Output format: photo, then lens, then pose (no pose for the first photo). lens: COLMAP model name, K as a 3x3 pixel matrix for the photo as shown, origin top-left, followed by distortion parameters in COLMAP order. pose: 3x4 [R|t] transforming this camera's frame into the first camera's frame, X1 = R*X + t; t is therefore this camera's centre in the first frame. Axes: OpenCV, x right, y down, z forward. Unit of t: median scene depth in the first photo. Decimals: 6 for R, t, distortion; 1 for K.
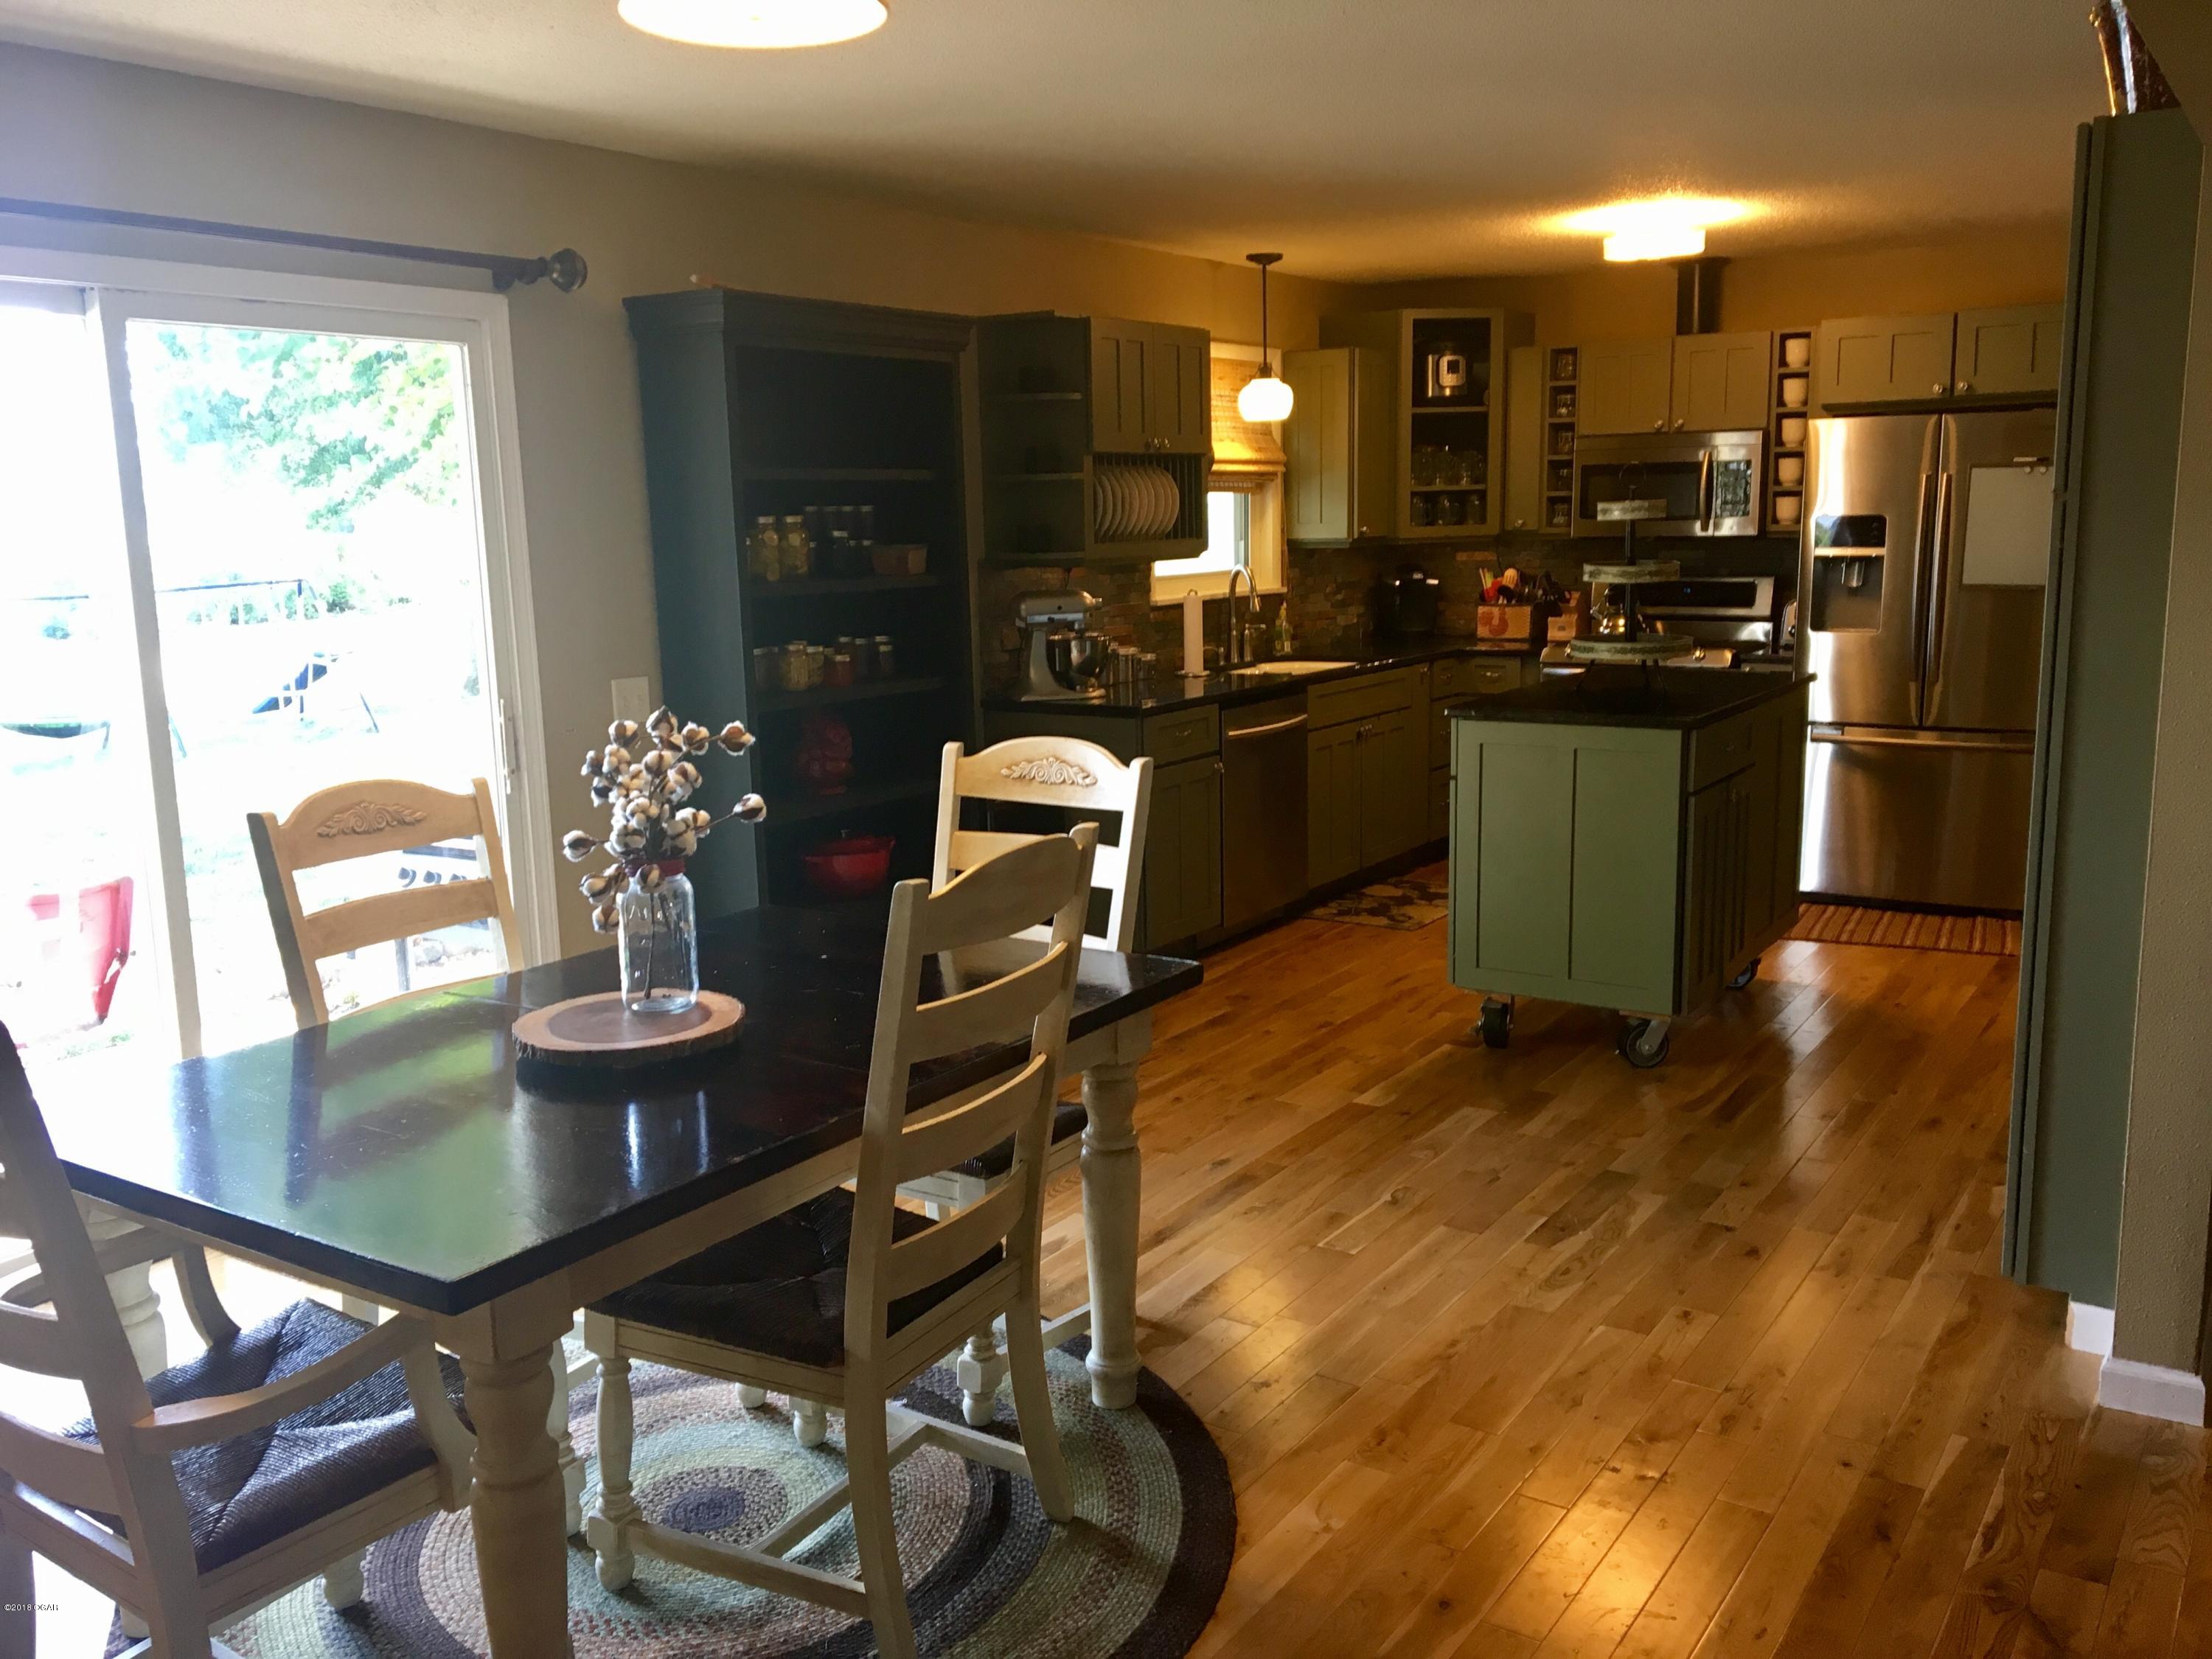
lens RADIAL K [[1866.4, 0, 1126.3], [0, 1866.4, 832.9], [0, 0, 1]] dist [0.102087, -0.175914]
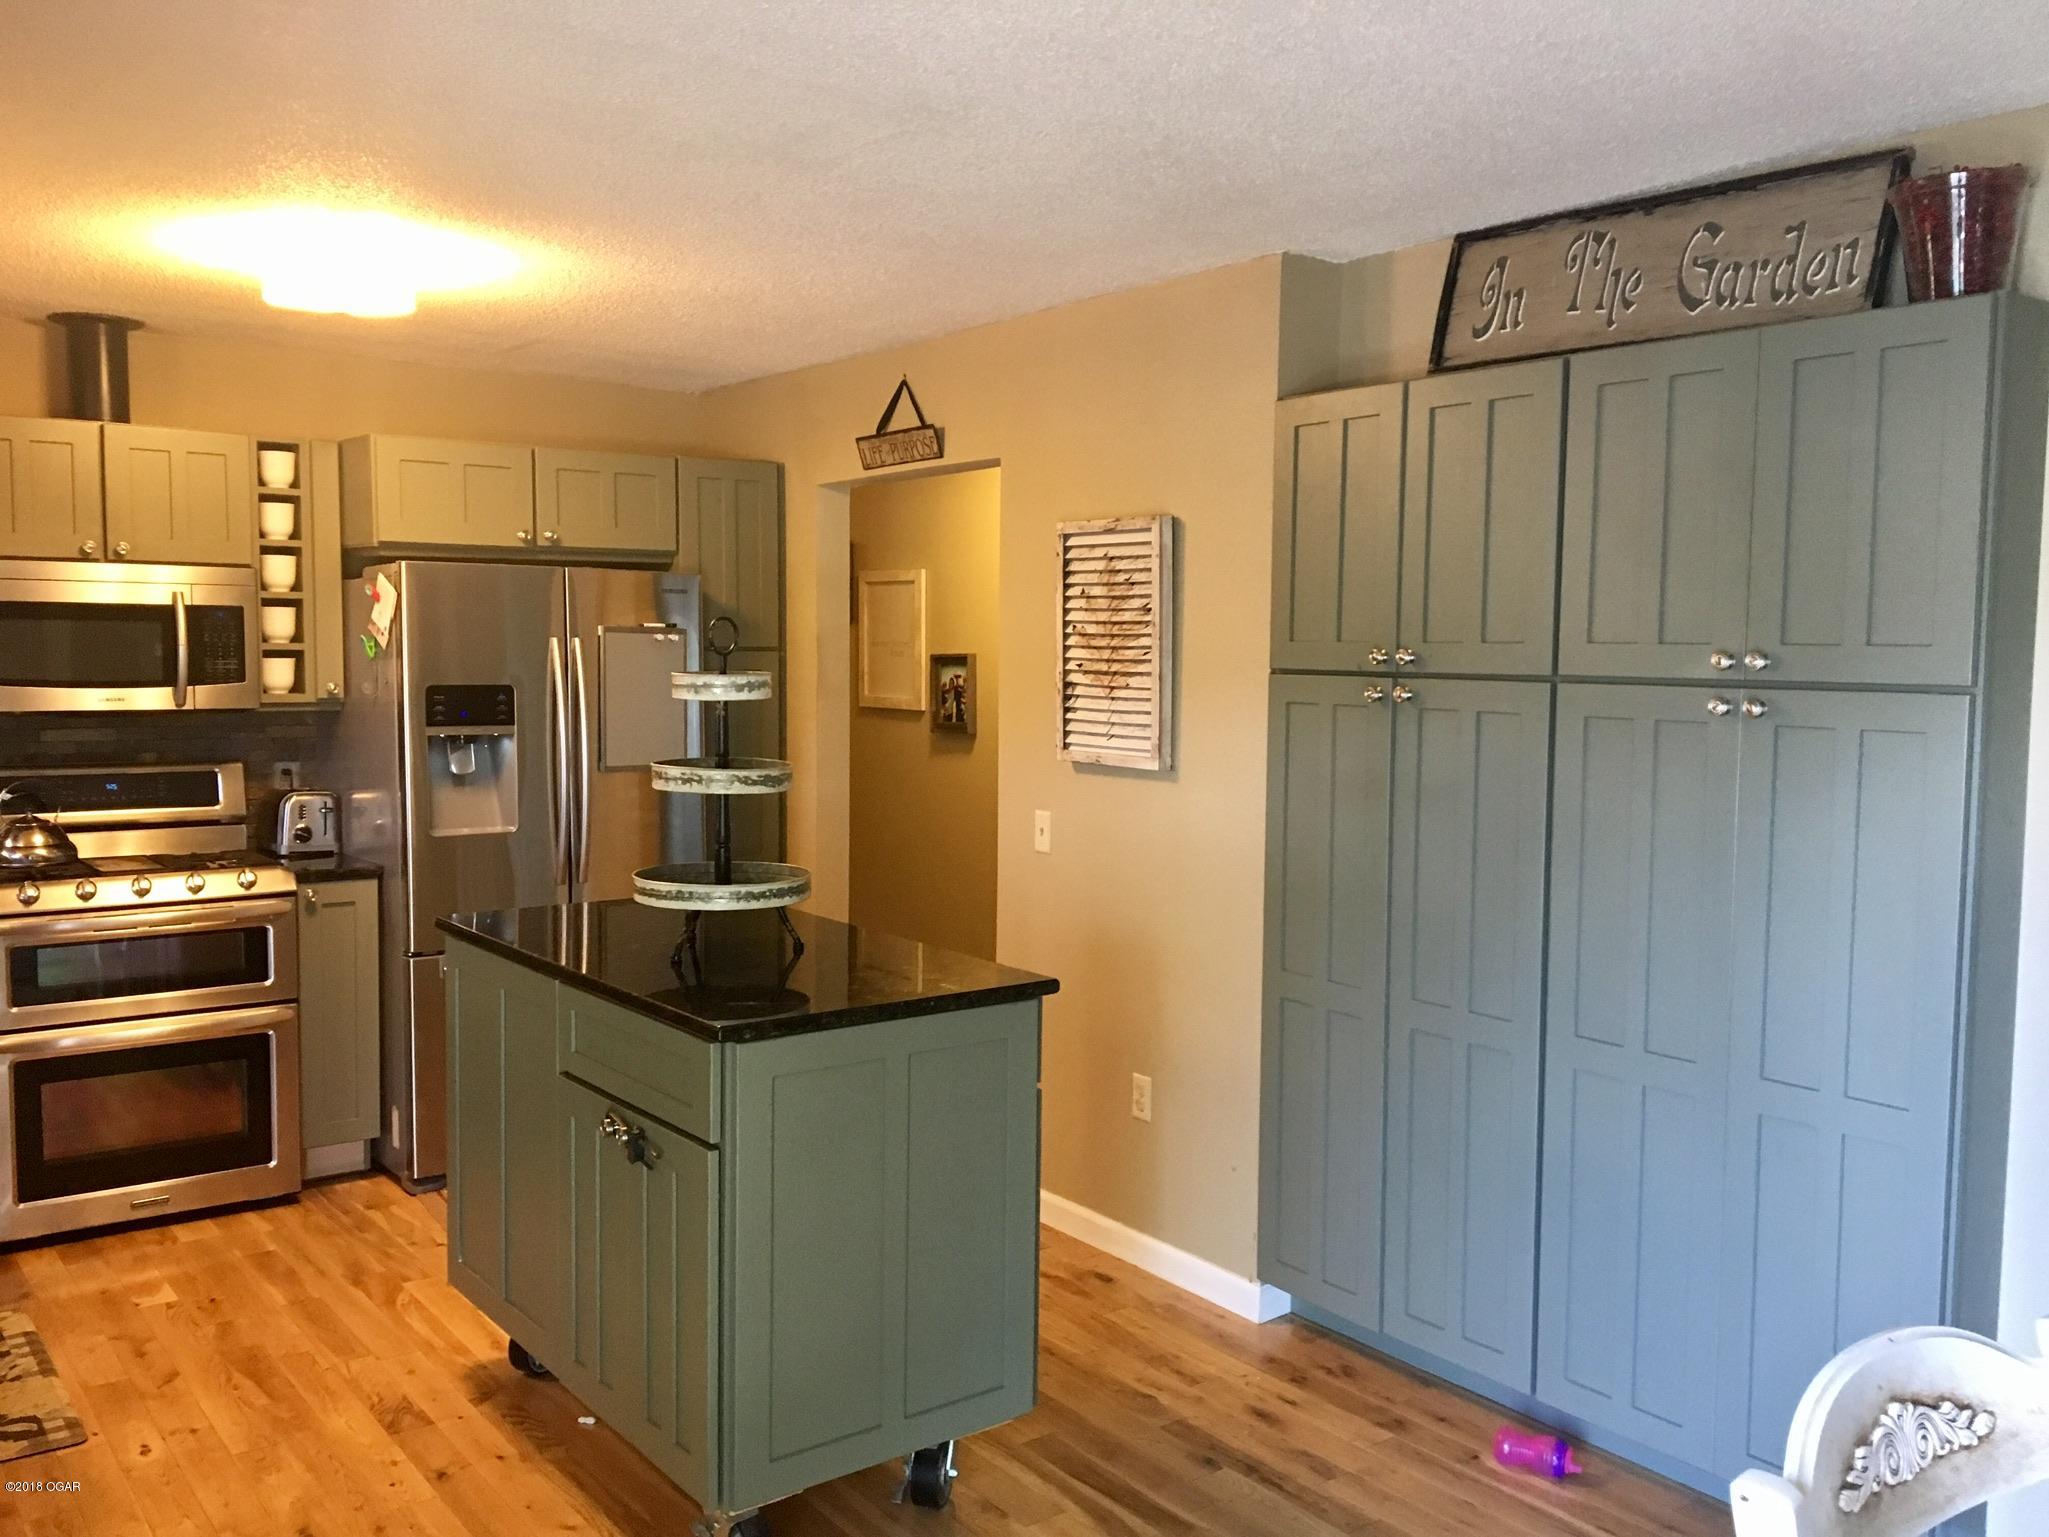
lens RADIAL K [[1728.9, 0, 1043.3], [0, 1728.9, 771.6], [0, 0, 1]] dist [0.102087, -0.175914]
pose [[0.346542, -0.042773, 0.937059, -0.198988], [0.146208, 0.989214, -0.008916, -0.084906], [-0.926570, 0.140095, 0.349057, 0.494922]]
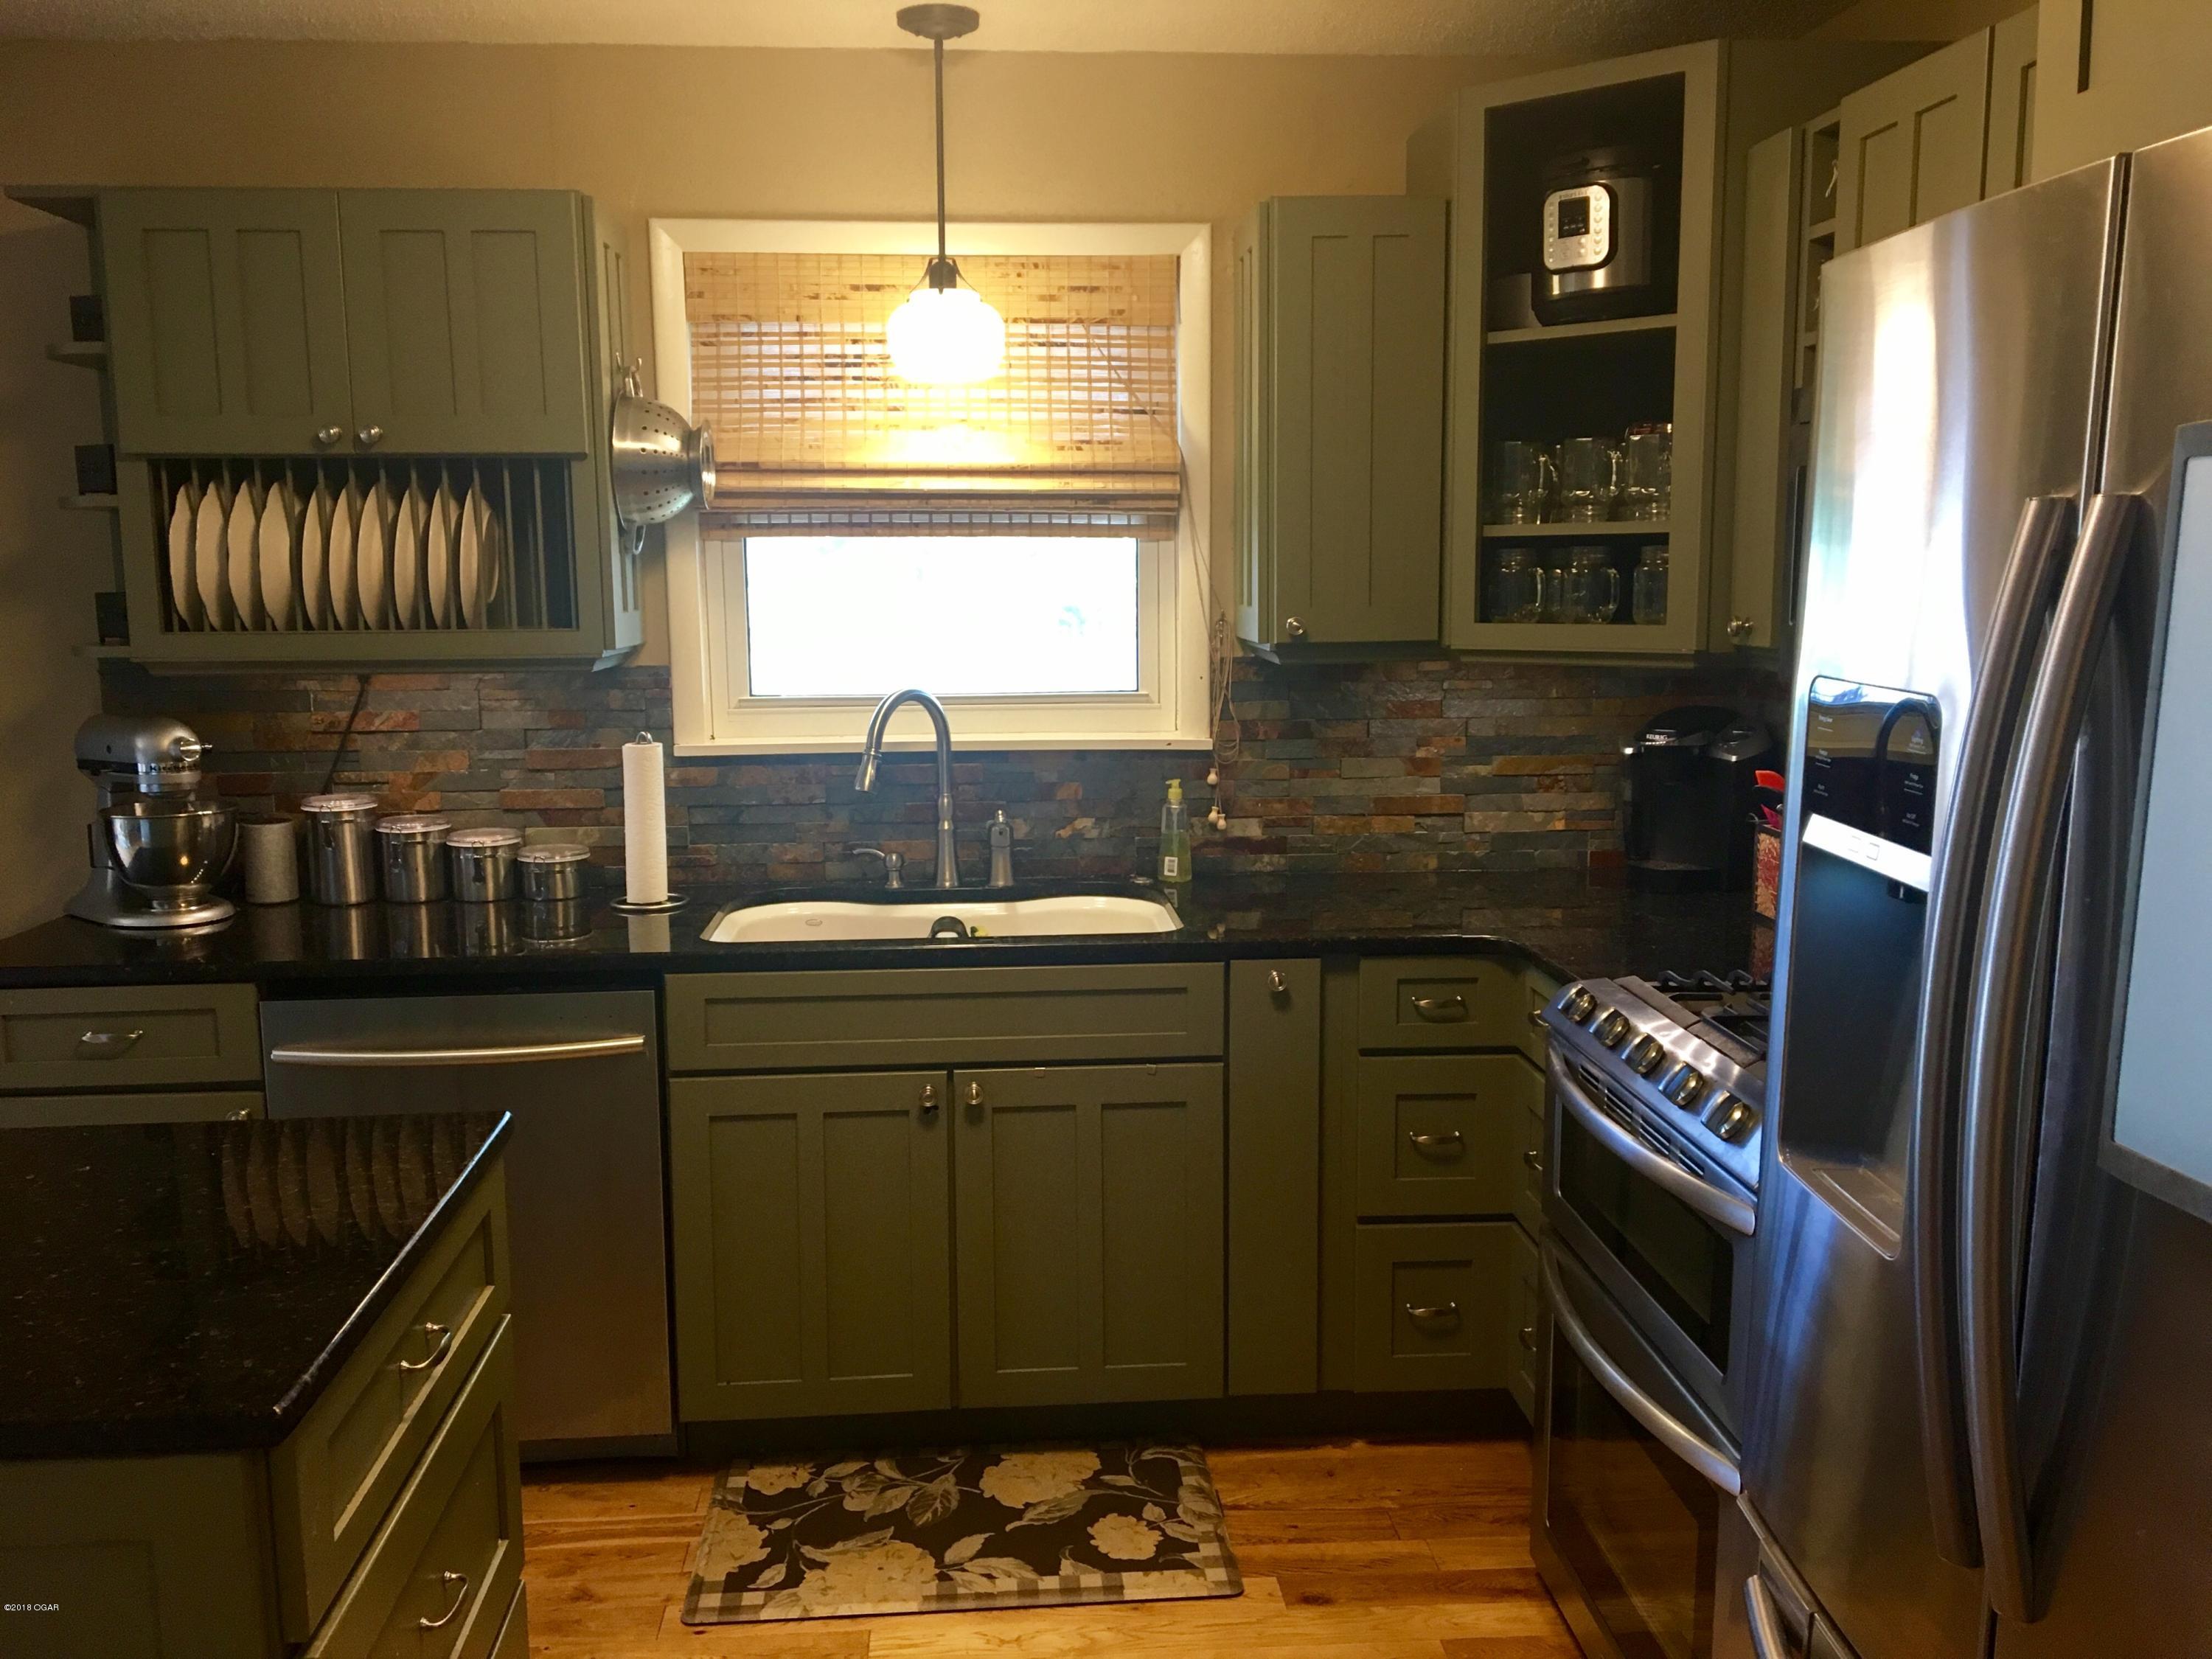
lens RADIAL K [[1880.3, 0, 1103.3], [0, 1880.3, 822.5], [0, 0, 1]] dist [0.120412, -0.191879]
pose [[0.607202, 0.134315, -0.783113, 0.475166], [-0.144235, 0.987866, 0.057597, -0.145467], [0.781347, 0.077979, 0.619207, 0.750552]]
